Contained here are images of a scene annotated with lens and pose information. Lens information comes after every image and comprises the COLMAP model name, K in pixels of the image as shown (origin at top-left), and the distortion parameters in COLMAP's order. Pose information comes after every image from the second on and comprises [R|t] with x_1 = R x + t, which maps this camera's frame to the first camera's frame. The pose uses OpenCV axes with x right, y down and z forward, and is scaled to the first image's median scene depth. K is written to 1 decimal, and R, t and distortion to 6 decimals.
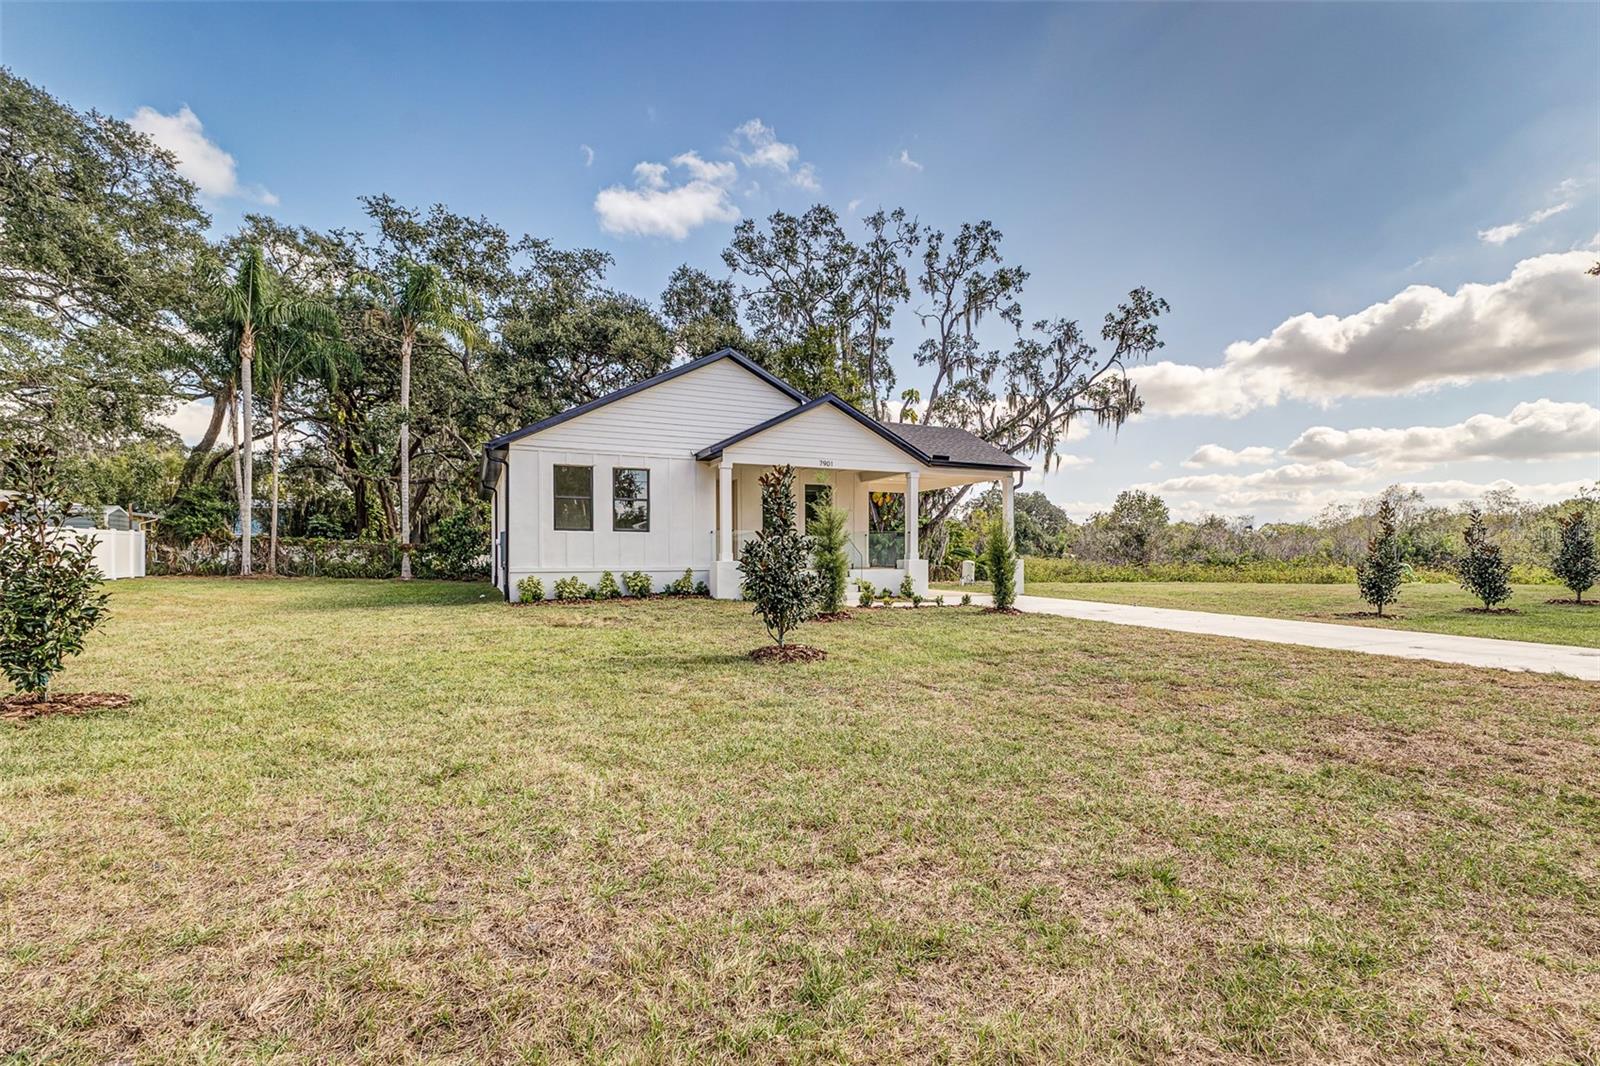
lens RADIAL K [[708.8, 0, 774.3], [0, 708.8, 557.0], [0, 0, 1]] dist [0.009750, 0.000848]
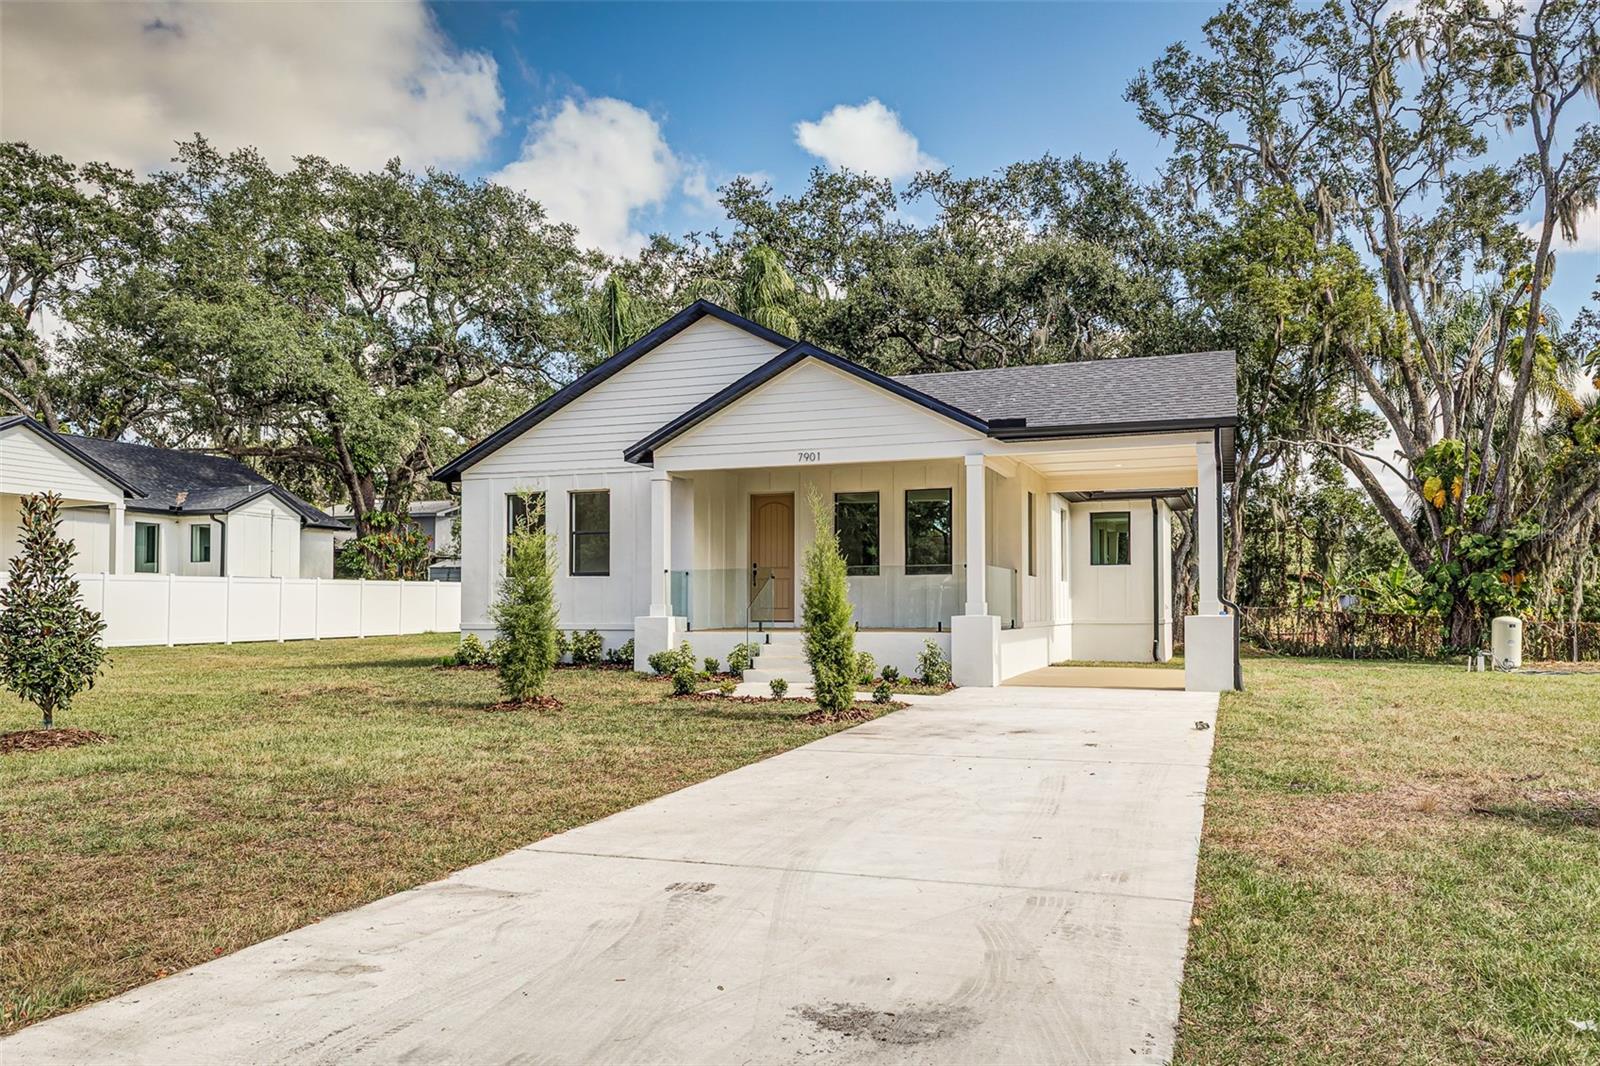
lens RADIAL K [[1034.9, 0, 831.5], [0, 1034.9, 571.0], [0, 0, 1]] dist [0.010553, -0.002698]
pose [[0.746429, -0.025262, -0.664985, 0.358465], [0.000235, 0.999289, -0.037698, -0.000149], [0.665465, 0.027982, 0.745904, 0.189257]]
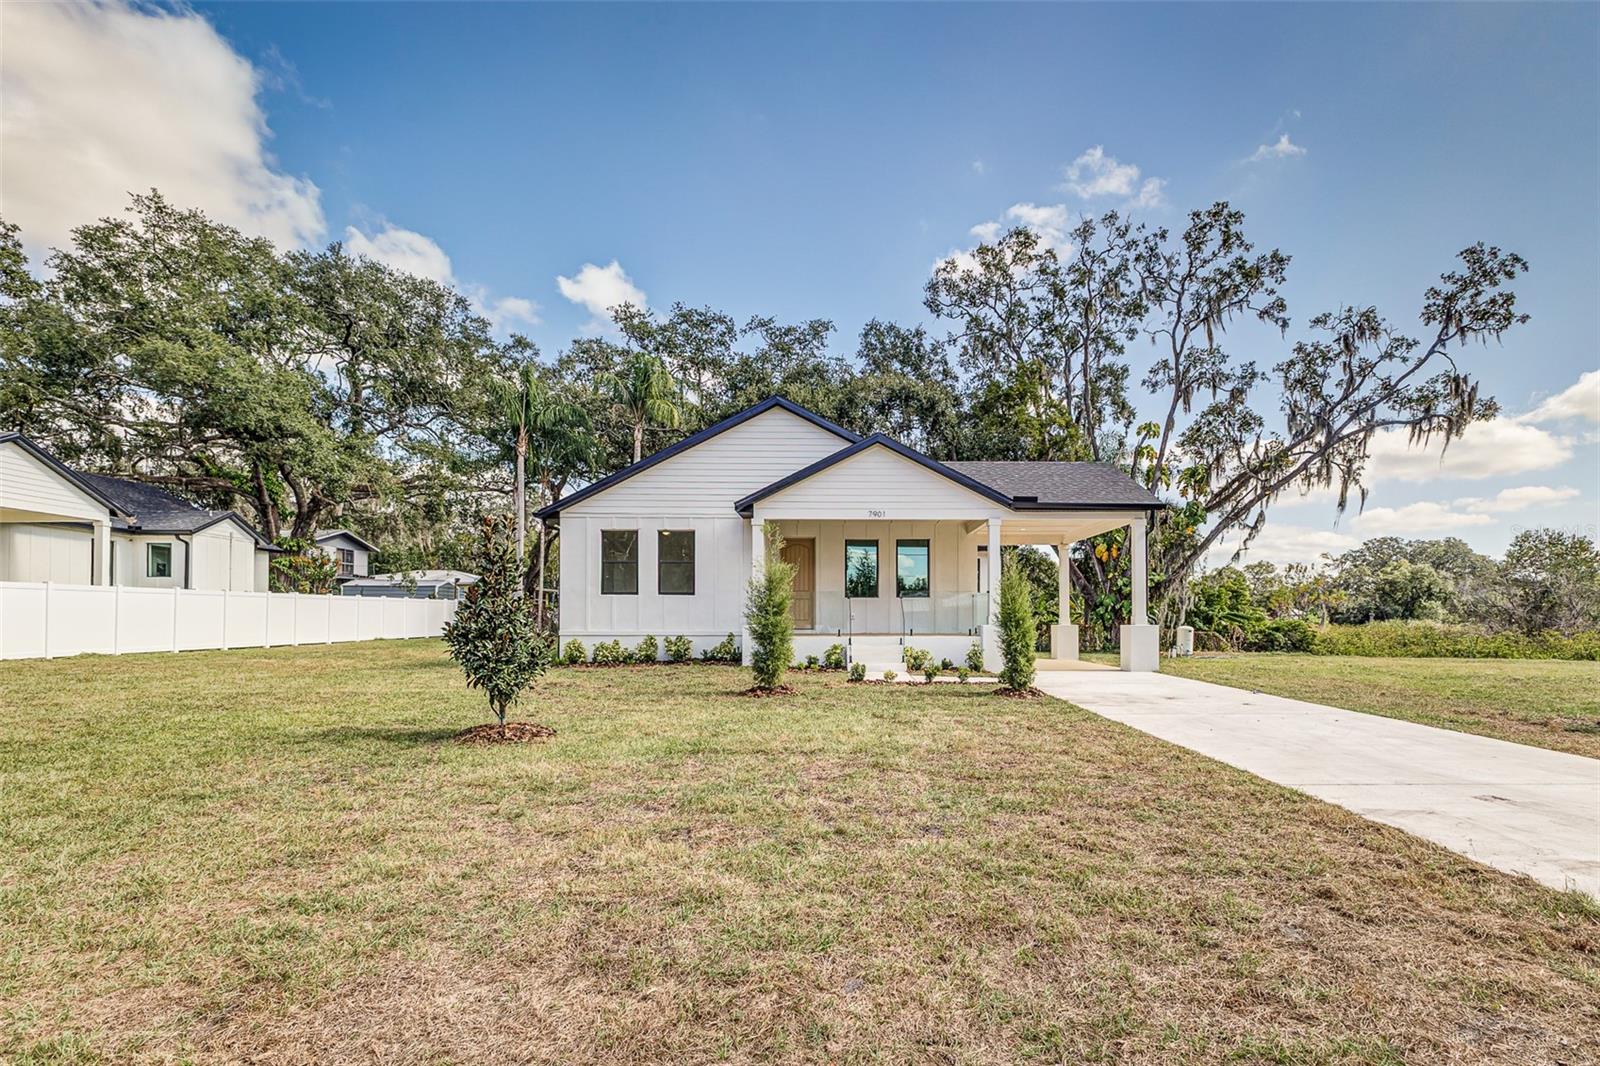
lens RADIAL K [[708.8, 0, 831.0], [0, 708.8, 605.8], [0, 0, 1]] dist [0.009750, 0.000848]
pose [[0.921848, -0.007002, -0.387488, 0.191129], [-0.001874, 0.999745, -0.022525, 0.000450], [0.387547, 0.021491, 0.921600, 0.094973]]
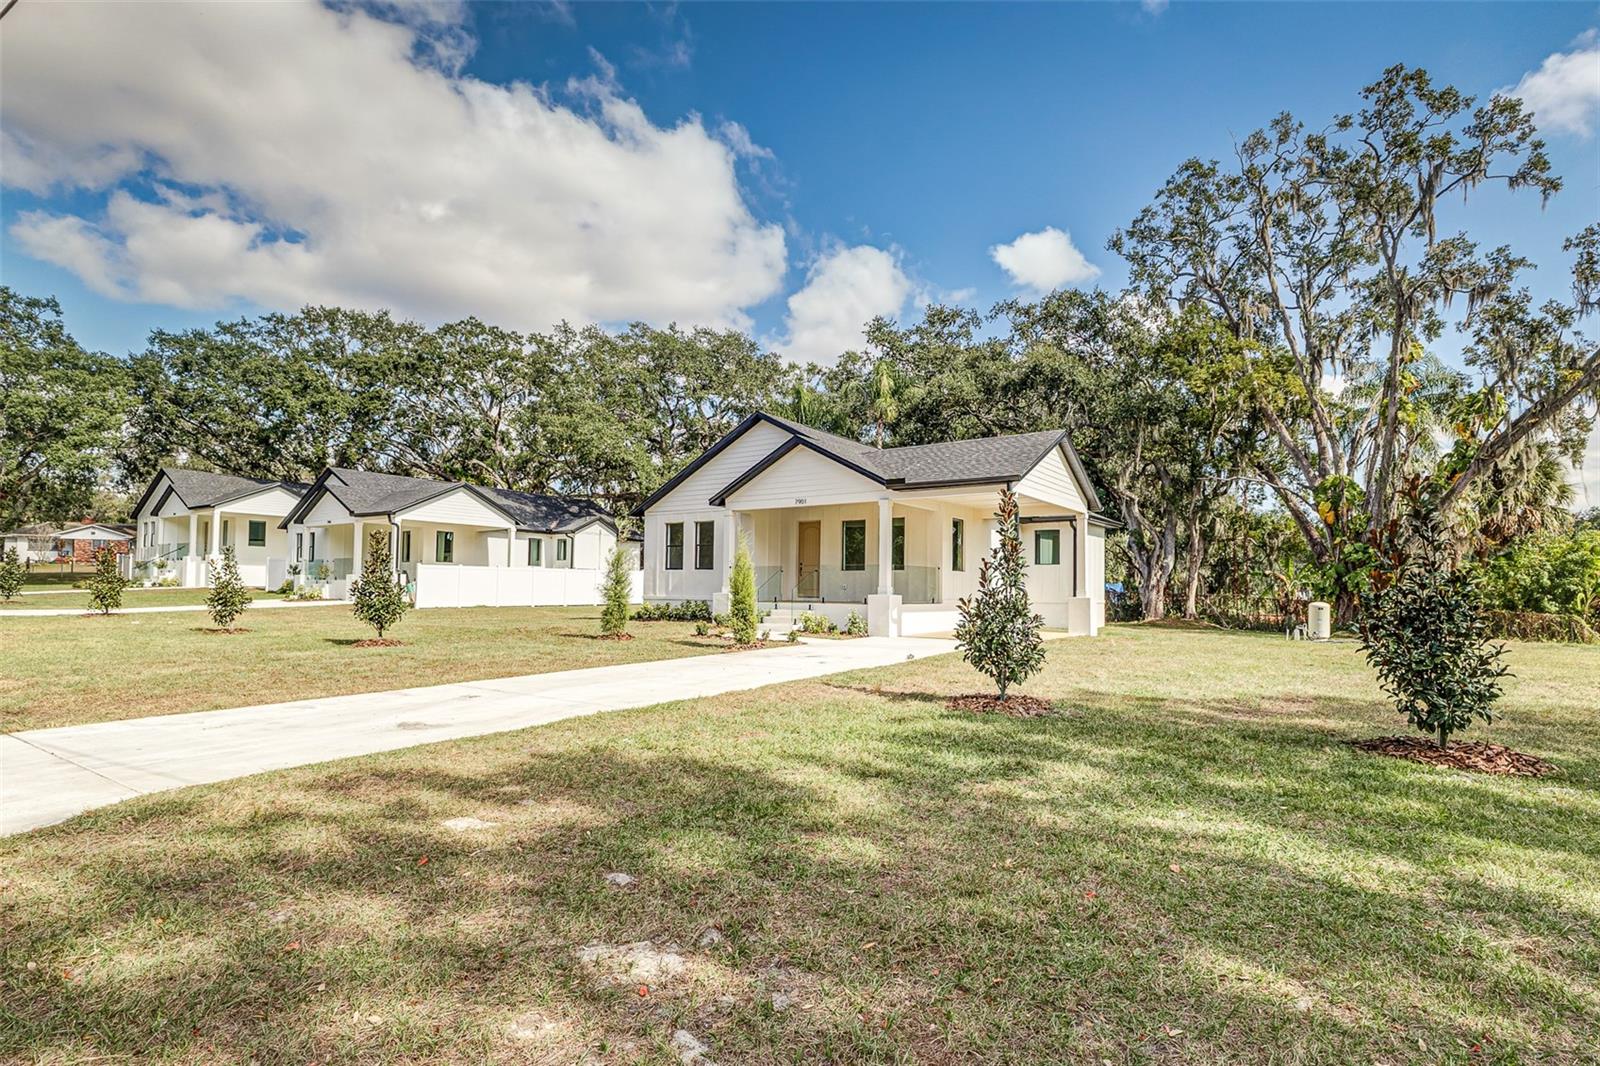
lens RADIAL K [[708.8, 0, 847.1], [0, 708.8, 556.5], [0, 0, 1]] dist [0.009750, 0.000848]
pose [[0.565577, -0.033302, -0.824023, 0.517757], [-0.014089, 0.998648, -0.050029, 0.000714], [0.824575, 0.039905, 0.564344, 0.249570]]
